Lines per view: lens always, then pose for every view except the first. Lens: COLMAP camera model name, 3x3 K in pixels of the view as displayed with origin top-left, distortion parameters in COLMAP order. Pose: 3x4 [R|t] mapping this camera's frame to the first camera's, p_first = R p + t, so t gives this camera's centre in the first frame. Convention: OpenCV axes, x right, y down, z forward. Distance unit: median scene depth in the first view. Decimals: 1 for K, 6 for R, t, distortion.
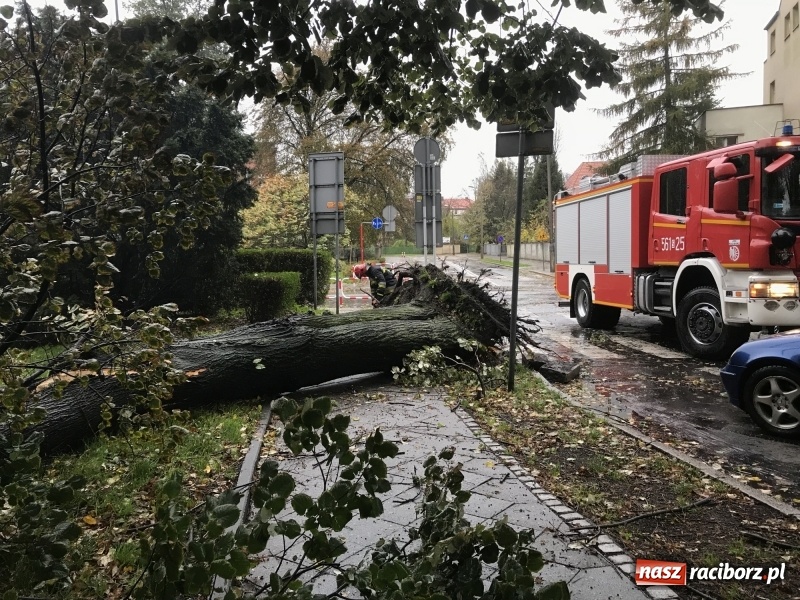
lens RADIAL K [[656.4, 0, 400.0], [0, 656.4, 300.0], [0, 0, 1]] dist [0.083234, -0.137435]
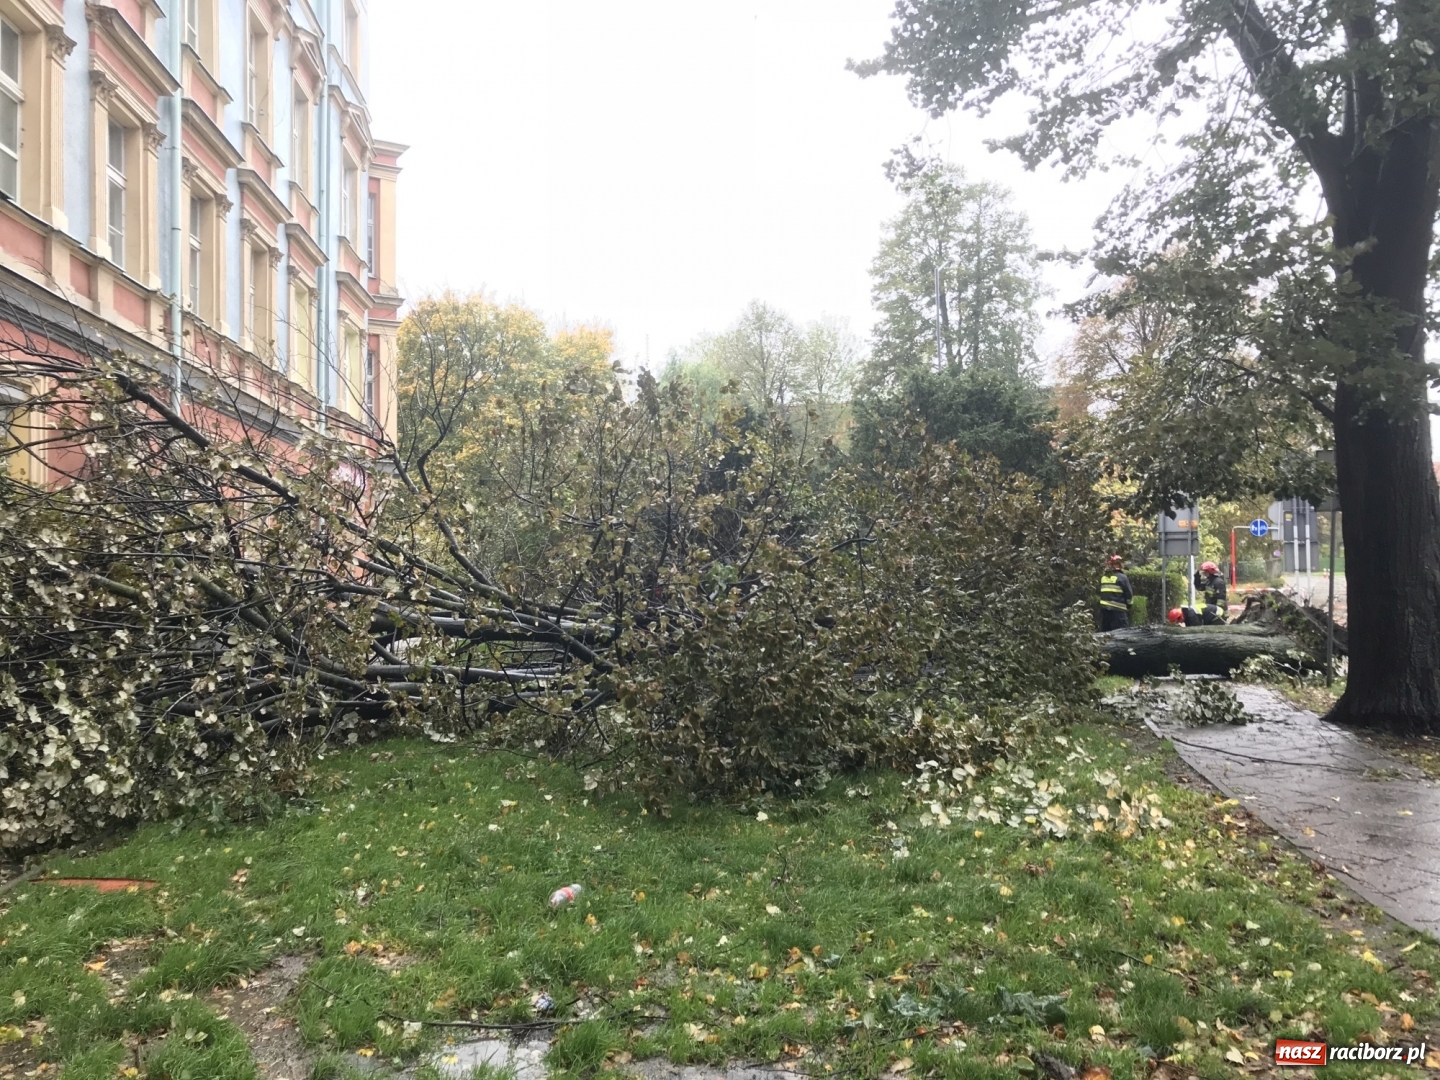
lens RADIAL K [[1181.6, 0, 720.0], [0, 1181.6, 540.0], [0, 0, 1]] dist [0.083234, -0.137435]
pose [[0.887630, -0.006771, -0.460507, 0.150660], [-0.034974, 0.996014, -0.082057, 0.063009], [0.459227, 0.088942, 0.883855, -1.312694]]
